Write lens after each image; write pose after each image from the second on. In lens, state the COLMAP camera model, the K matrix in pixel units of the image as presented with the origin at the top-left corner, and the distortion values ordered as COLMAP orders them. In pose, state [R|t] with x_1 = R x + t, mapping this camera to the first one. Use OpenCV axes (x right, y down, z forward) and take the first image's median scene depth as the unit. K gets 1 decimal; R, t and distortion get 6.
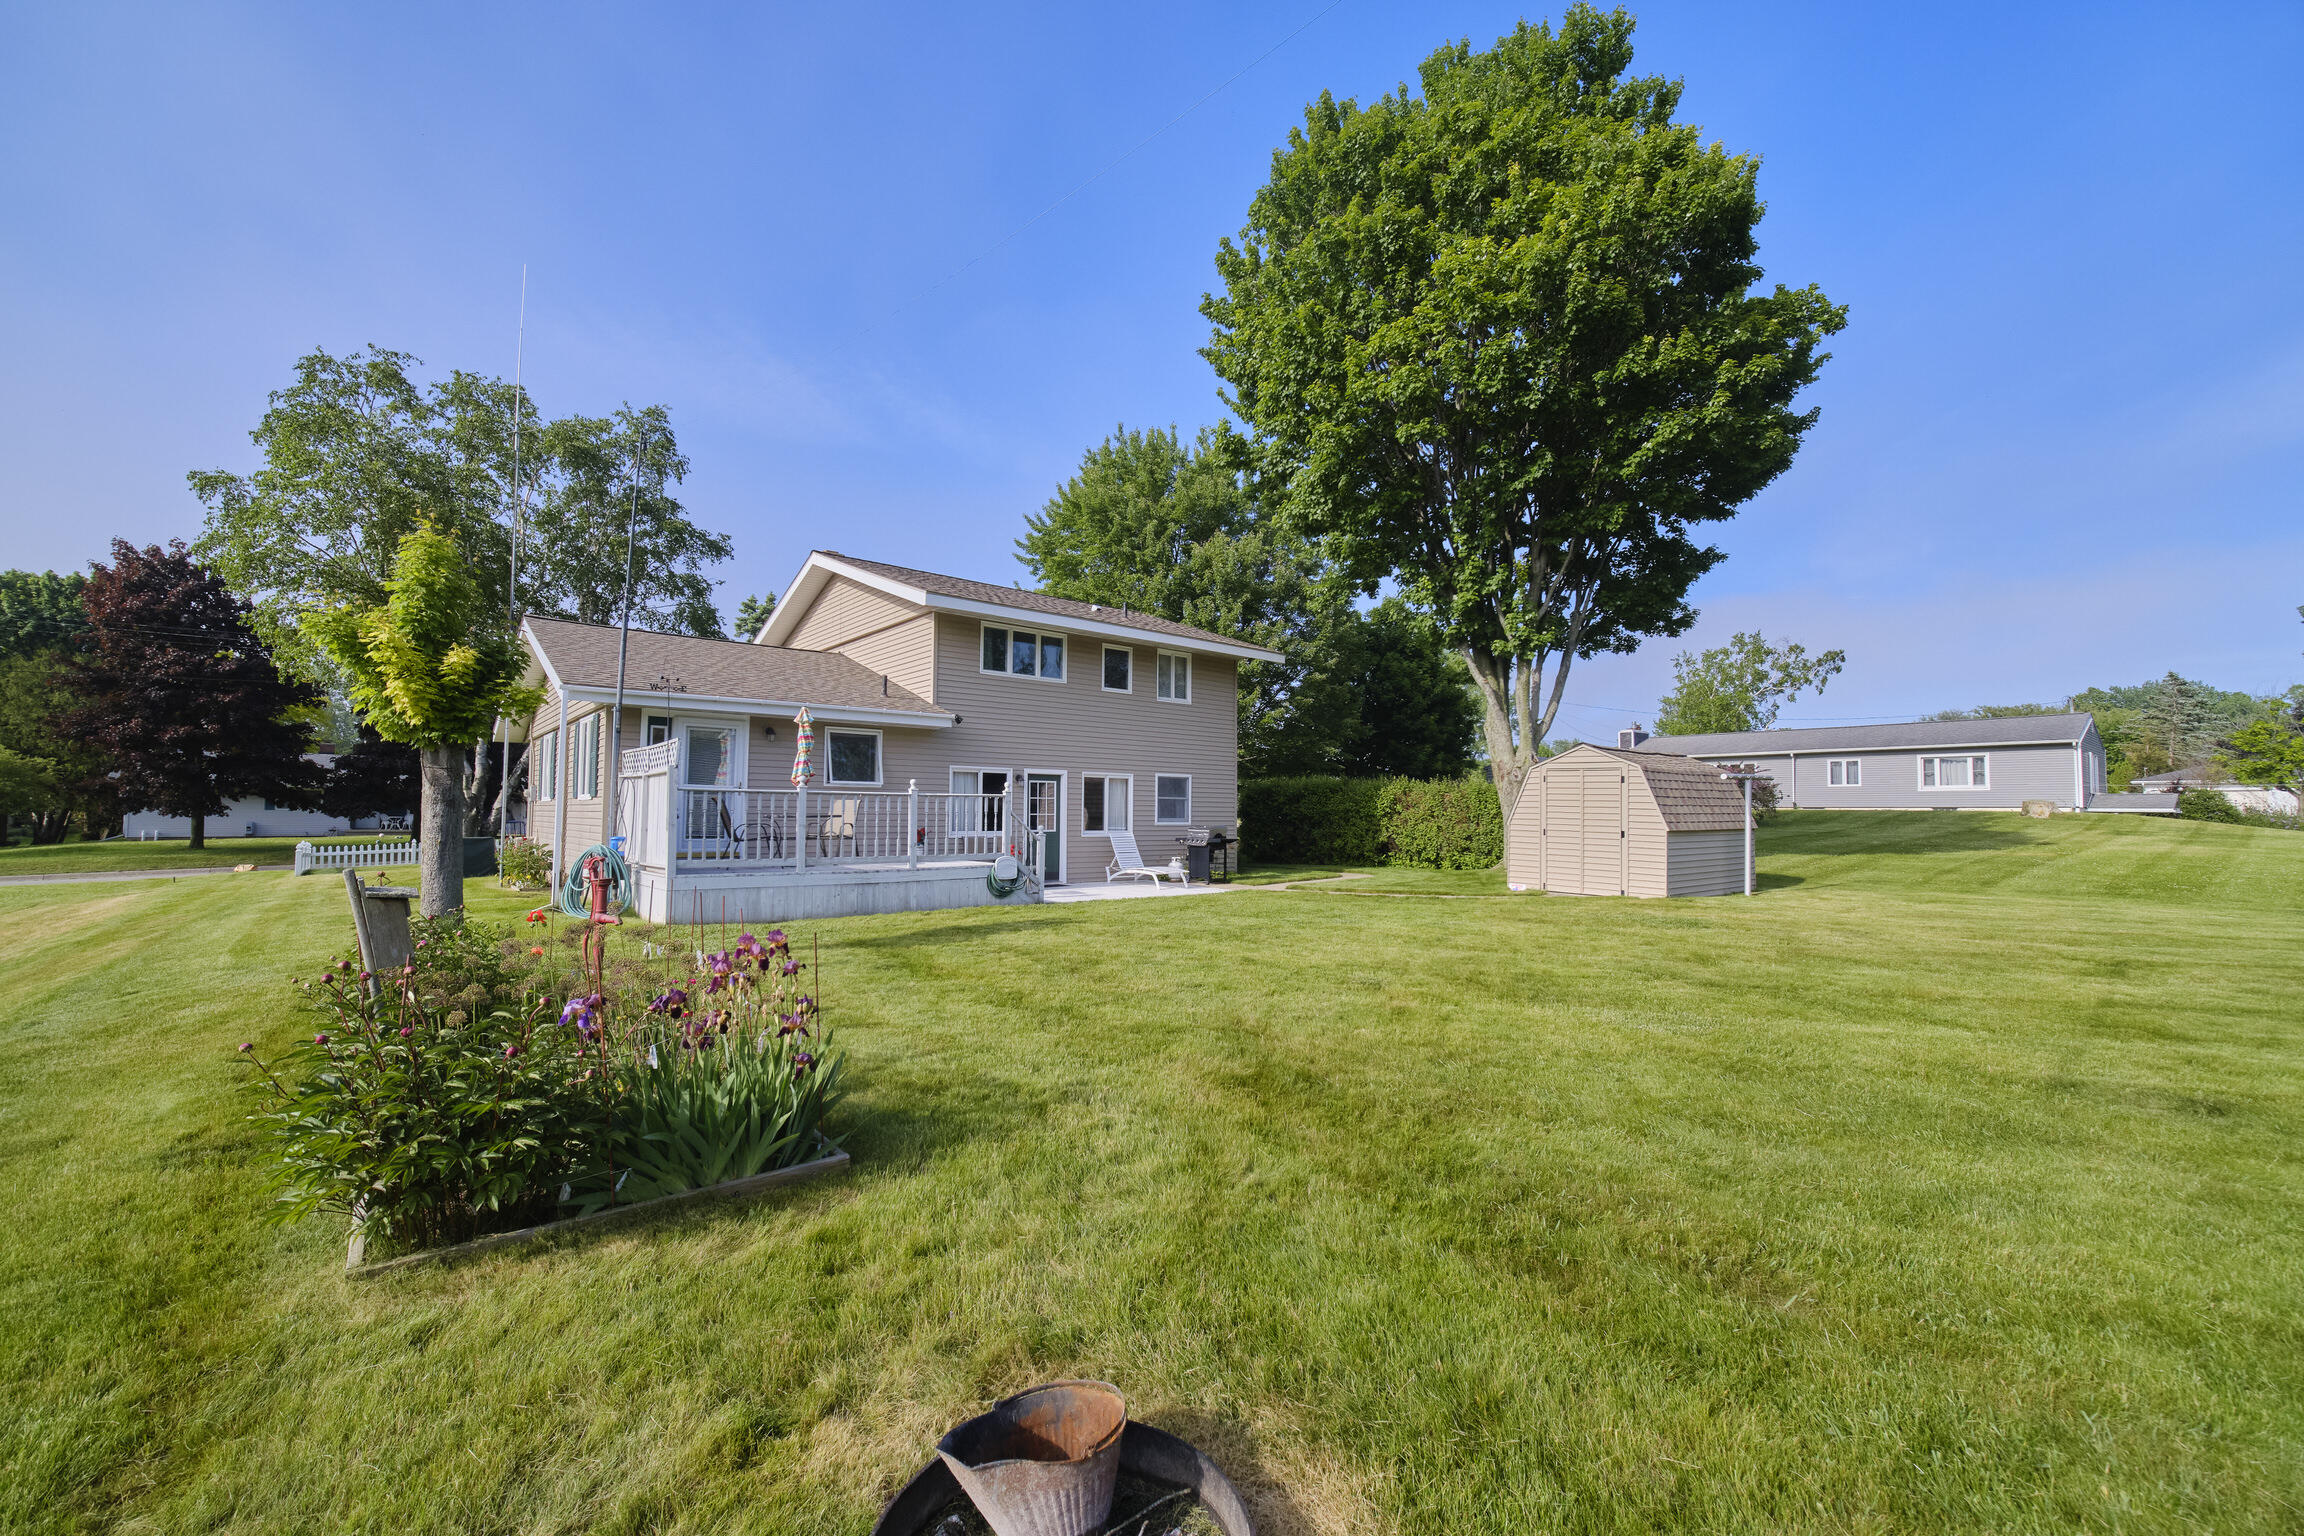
lens RADIAL K [[913.6, 0, 1159.8], [0, 913.6, 763.0], [0, 0, 1]] dist [-0.002056, 0.000426]
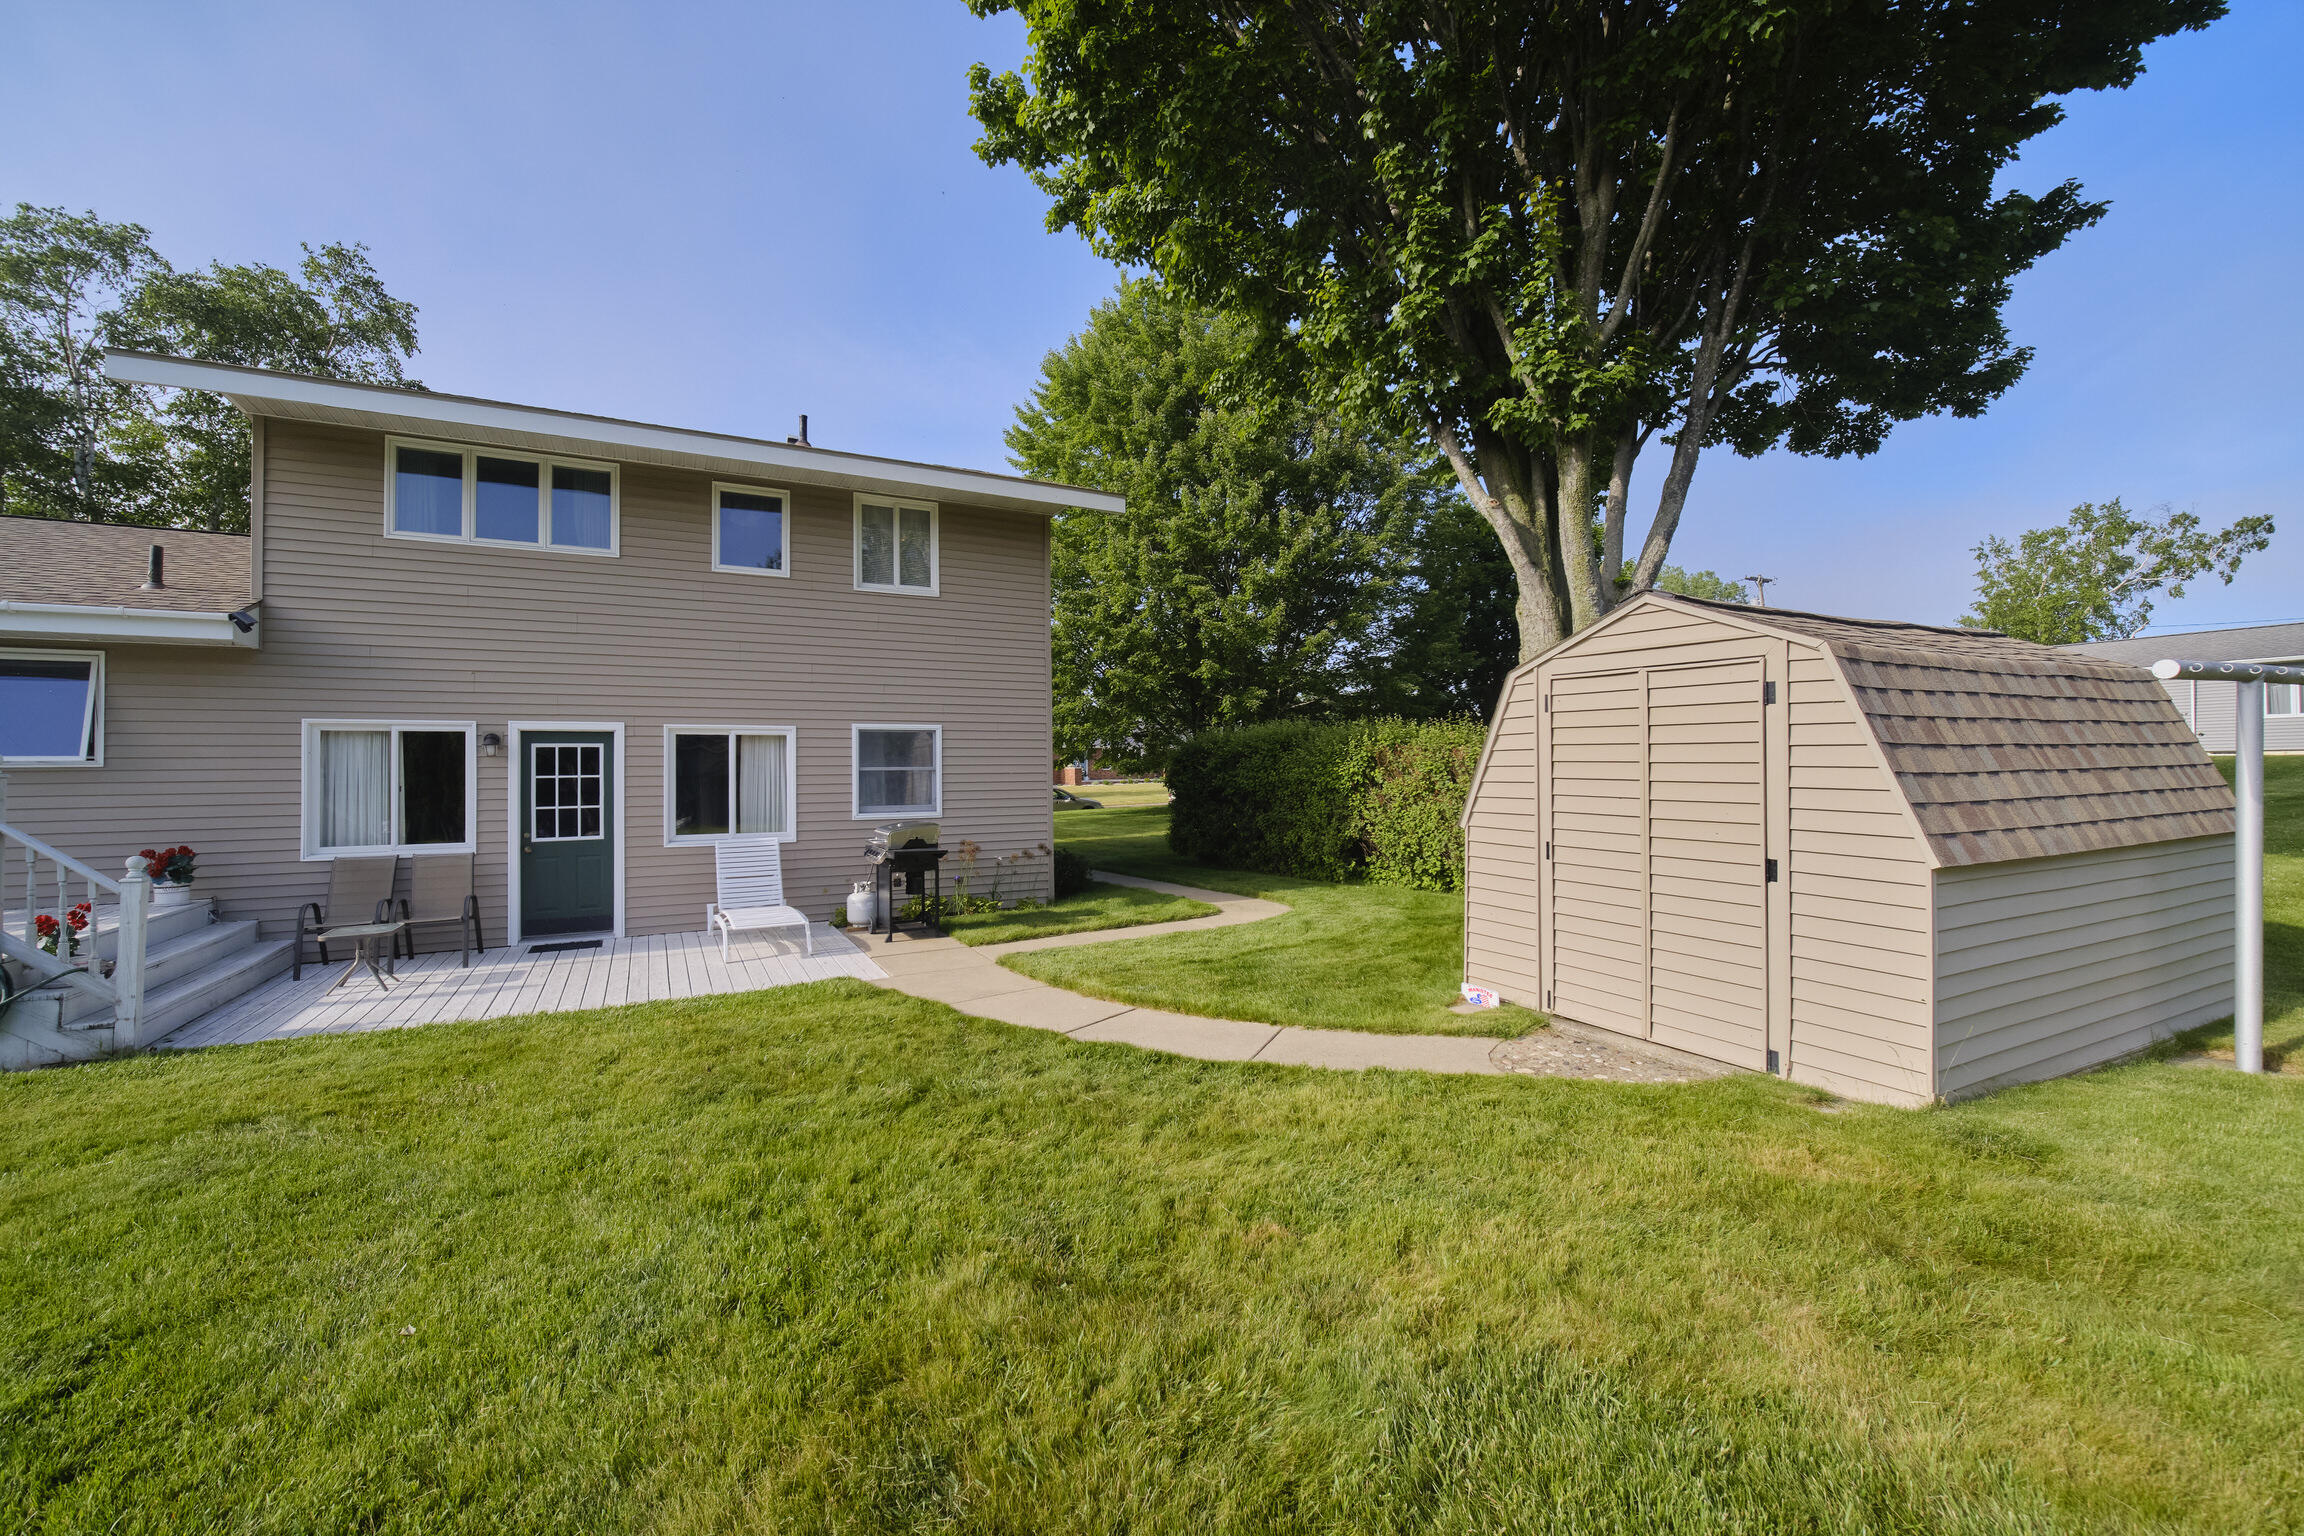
lens RADIAL K [[913.6, 0, 1159.8], [0, 913.6, 763.0], [0, 0, 1]] dist [-0.002056, 0.000426]
pose [[0.976346, -0.020945, -0.215196, 0.247332], [0.030344, 0.998720, 0.040466, 0.015363], [0.214073, -0.046039, 0.975732, 0.435067]]
